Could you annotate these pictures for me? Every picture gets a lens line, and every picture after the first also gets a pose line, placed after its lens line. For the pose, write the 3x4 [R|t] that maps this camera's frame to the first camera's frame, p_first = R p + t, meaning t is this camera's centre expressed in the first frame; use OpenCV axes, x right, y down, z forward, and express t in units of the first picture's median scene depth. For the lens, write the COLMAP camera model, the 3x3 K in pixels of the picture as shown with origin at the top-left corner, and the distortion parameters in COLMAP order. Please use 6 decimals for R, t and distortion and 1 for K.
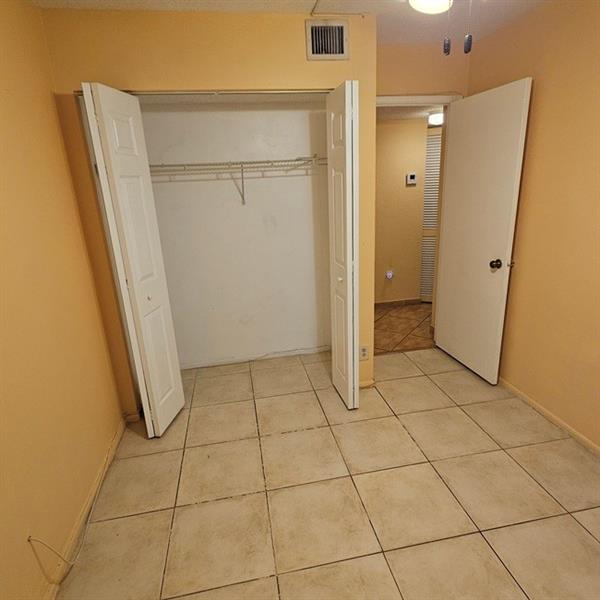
lens RADIAL K [[384.7, 0, 300.0], [0, 384.7, 300.0], [0, 0, 1]] dist [-0.004076, -0.001450]
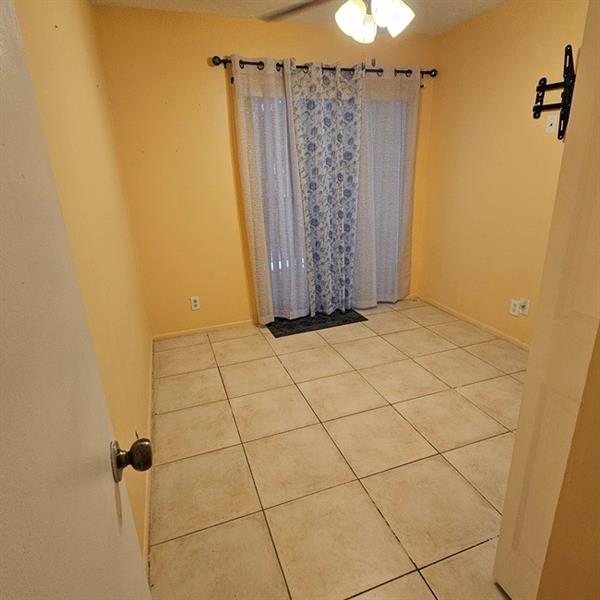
lens RADIAL K [[384.7, 0, 300.0], [0, 384.7, 300.0], [0, 0, 1]] dist [-0.004076, -0.001450]
pose [[-0.984234, 0.131221, -0.118594, 0.539212], [0.034949, 0.801574, 0.596874, -0.418823], [0.173384, 0.583319, -0.793522, 1.496986]]
